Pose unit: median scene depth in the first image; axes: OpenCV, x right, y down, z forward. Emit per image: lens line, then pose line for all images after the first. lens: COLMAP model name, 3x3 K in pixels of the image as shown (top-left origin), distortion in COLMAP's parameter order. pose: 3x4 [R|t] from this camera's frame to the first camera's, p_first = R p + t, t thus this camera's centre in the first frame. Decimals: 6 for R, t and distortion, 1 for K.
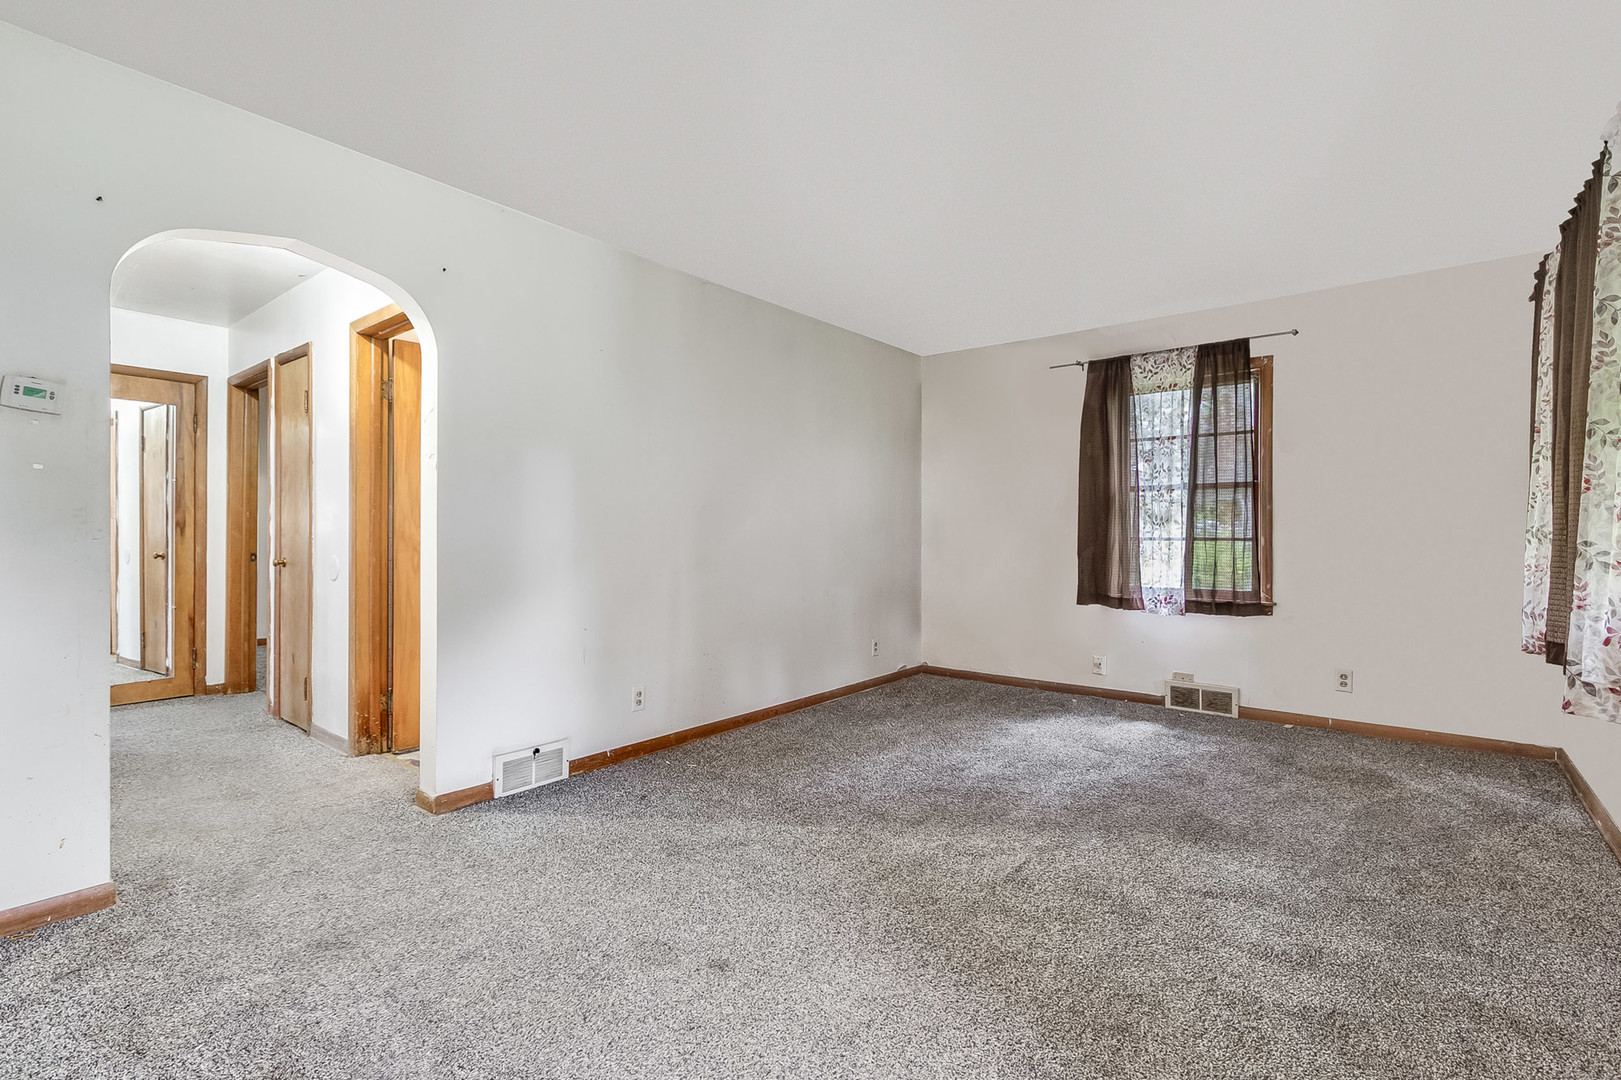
lens RADIAL K [[740.2, 0, 820.2], [0, 740.2, 531.7], [0, 0, 1]] dist [0.004779, 0.000140]
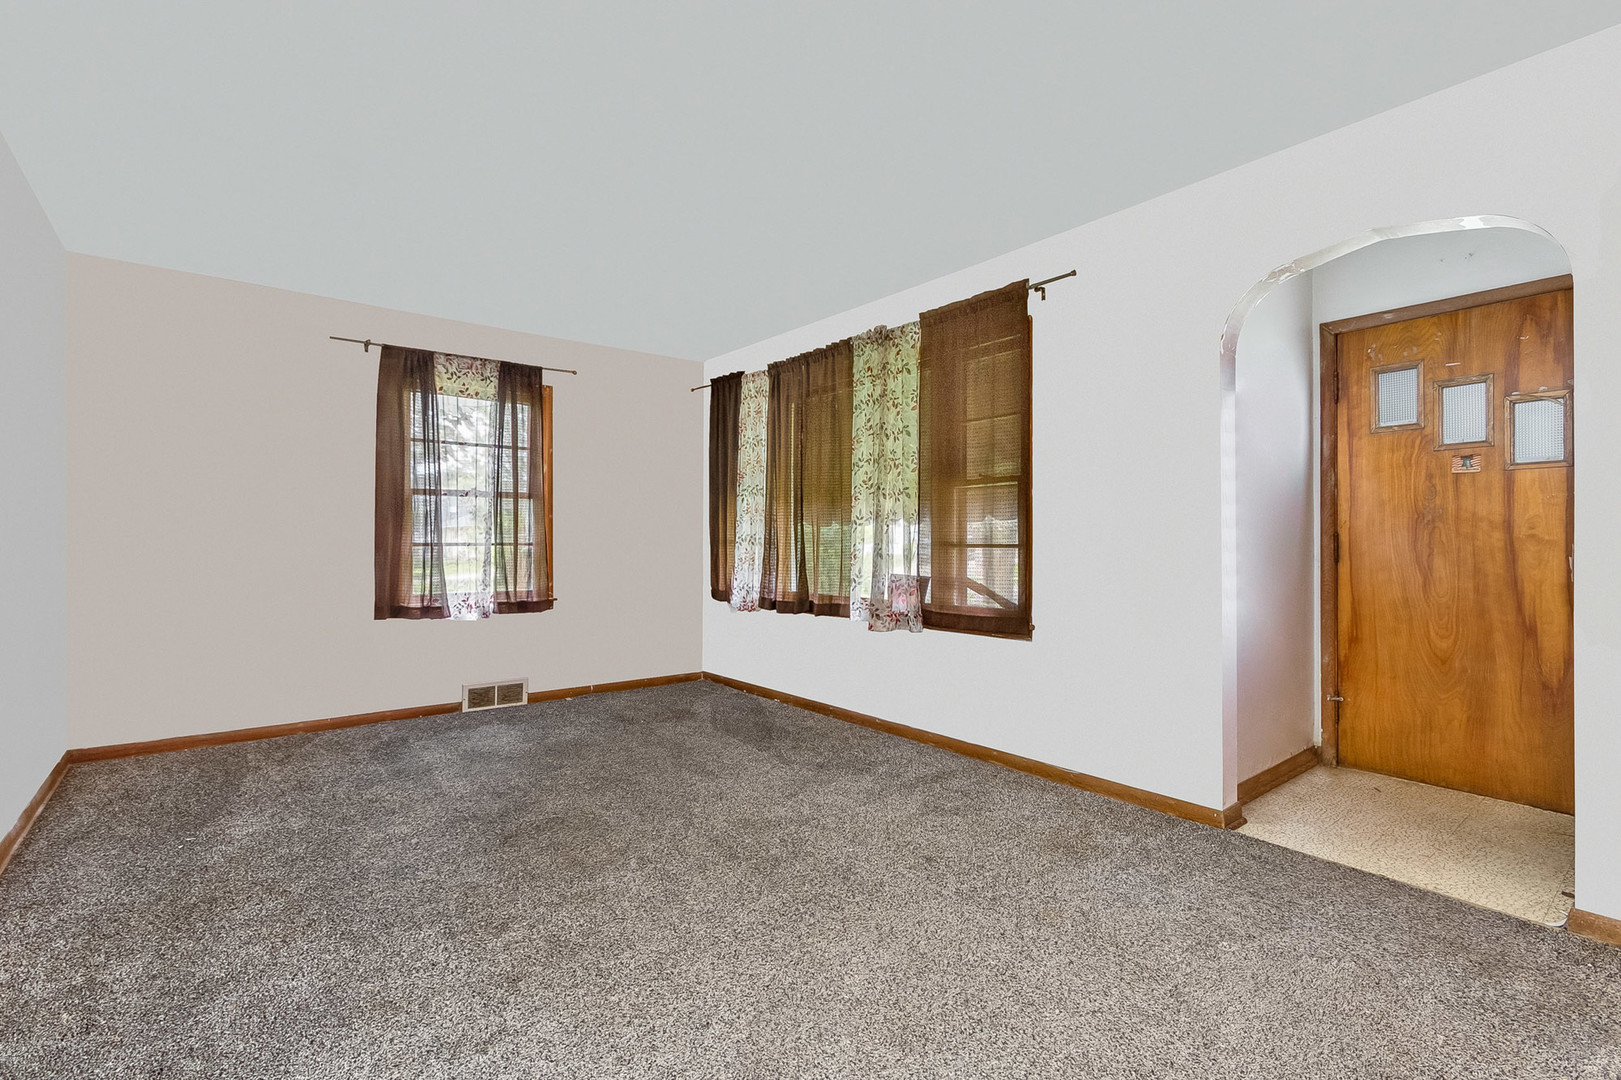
lens RADIAL K [[740.2, 0, 808.3], [0, 740.2, 543.7], [0, 0, 1]] dist [0.004779, 0.000140]
pose [[0.215765, -0.006560, 0.976423, -0.427002], [-0.002848, 0.999969, 0.007348, 0.000030], [-0.976441, -0.004366, 0.215739, 0.339275]]
